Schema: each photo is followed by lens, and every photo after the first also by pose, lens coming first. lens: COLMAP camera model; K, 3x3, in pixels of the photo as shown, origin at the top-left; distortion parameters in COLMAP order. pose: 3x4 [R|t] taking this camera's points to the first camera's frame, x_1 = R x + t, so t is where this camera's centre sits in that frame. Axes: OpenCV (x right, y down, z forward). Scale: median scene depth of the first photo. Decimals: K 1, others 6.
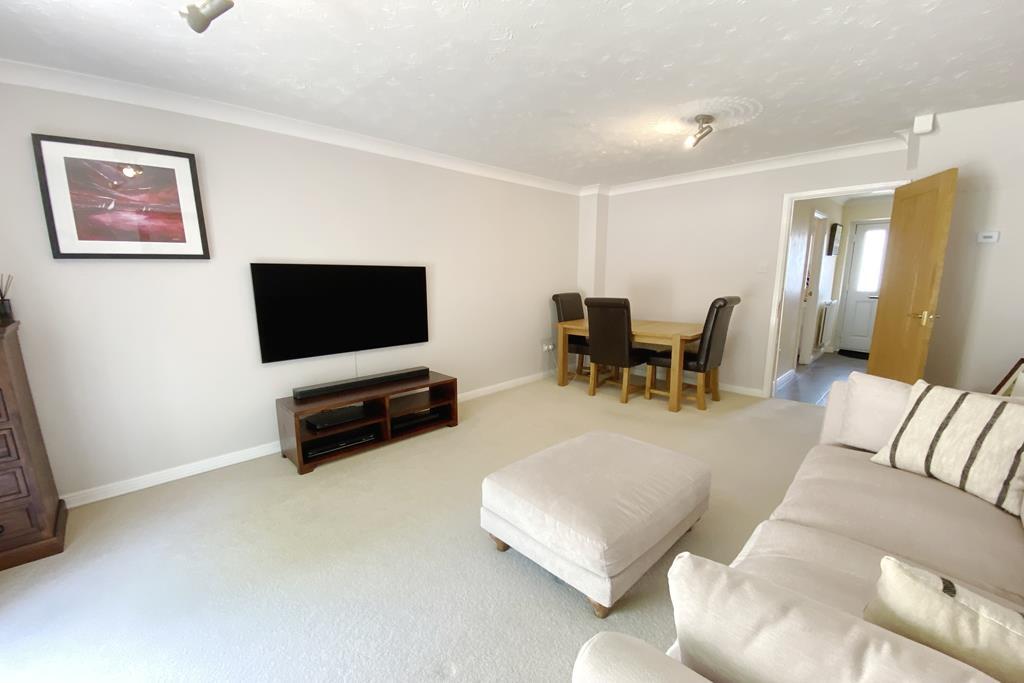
lens RADIAL K [[409.6, 0, 506.3], [0, 409.6, 344.3], [0, 0, 1]] dist [0.036551, -0.028675]
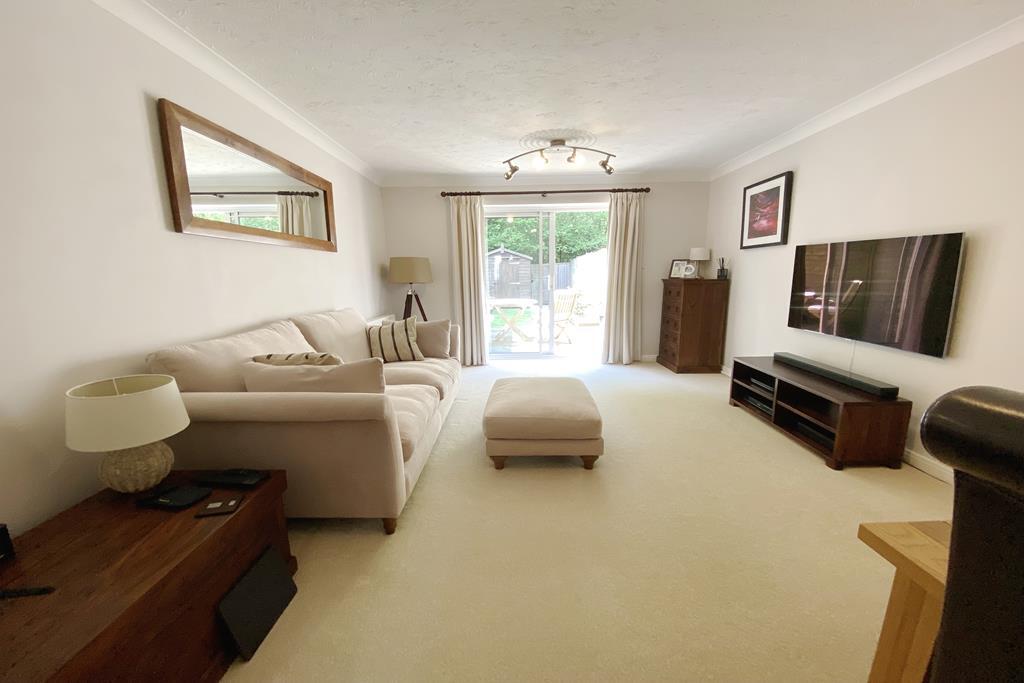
lens RADIAL K [[409.6, 0, 506.3], [0, 409.6, 344.3], [0, 0, 1]] dist [0.036551, -0.028675]
pose [[-0.693901, 0.142959, -0.705737, 0.831996], [-0.094986, 0.953357, 0.286511, -0.171139], [0.713778, 0.265845, -0.647956, 1.150014]]
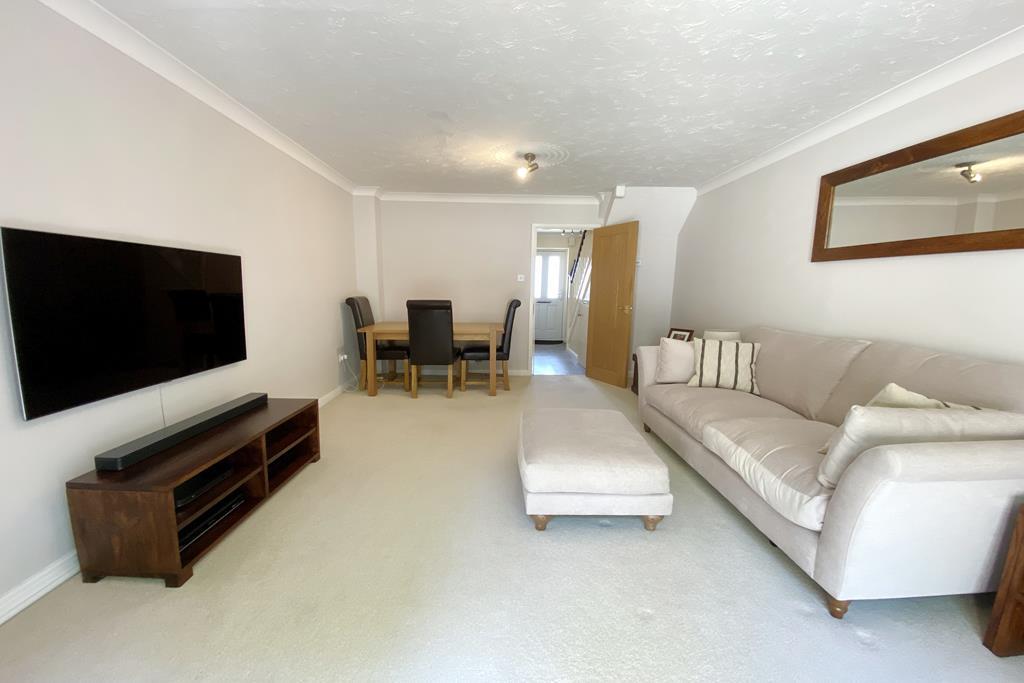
lens RADIAL K [[409.6, 0, 506.3], [0, 409.6, 344.3], [0, 0, 1]] dist [0.036551, -0.028675]
pose [[0.690205, -0.080287, 0.719146, -0.499110], [0.101028, 0.994784, 0.014097, 0.004209], [-0.716527, 0.062924, 0.694716, 0.194055]]
